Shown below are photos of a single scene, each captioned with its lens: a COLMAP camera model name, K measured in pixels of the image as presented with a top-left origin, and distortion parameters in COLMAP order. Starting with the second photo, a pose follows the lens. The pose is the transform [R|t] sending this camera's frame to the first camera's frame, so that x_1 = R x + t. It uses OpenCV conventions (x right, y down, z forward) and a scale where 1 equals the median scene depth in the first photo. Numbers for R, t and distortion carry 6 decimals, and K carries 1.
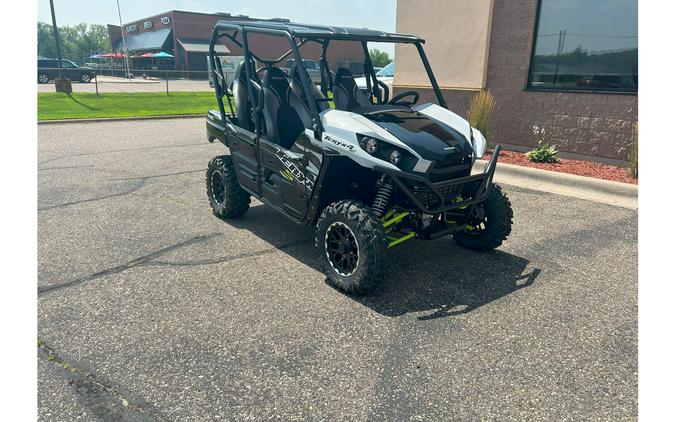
lens RADIAL K [[453.2, 0, 339.9], [0, 453.2, 209.4], [0, 0, 1]] dist [0.020303, 0.001420]
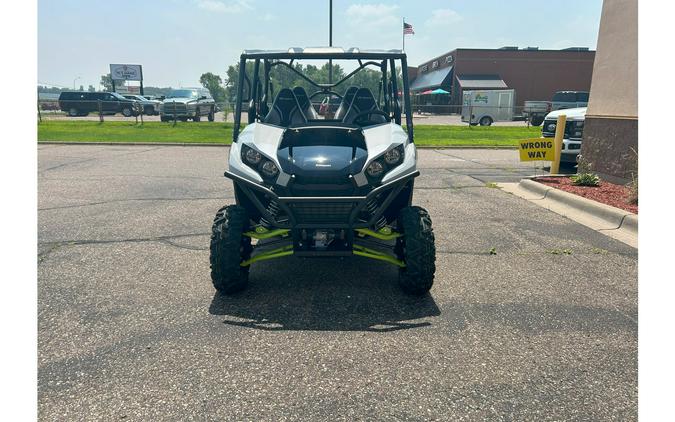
lens RADIAL K [[466.0, 0, 335.7], [0, 466.0, 218.8], [0, 0, 1]] dist [0.031701, -0.001237]
pose [[0.801530, 0.135914, -0.582303, 0.797886], [-0.173103, 0.984868, -0.008398, -0.016469], [0.572350, 0.107530, 0.812928, 0.221872]]
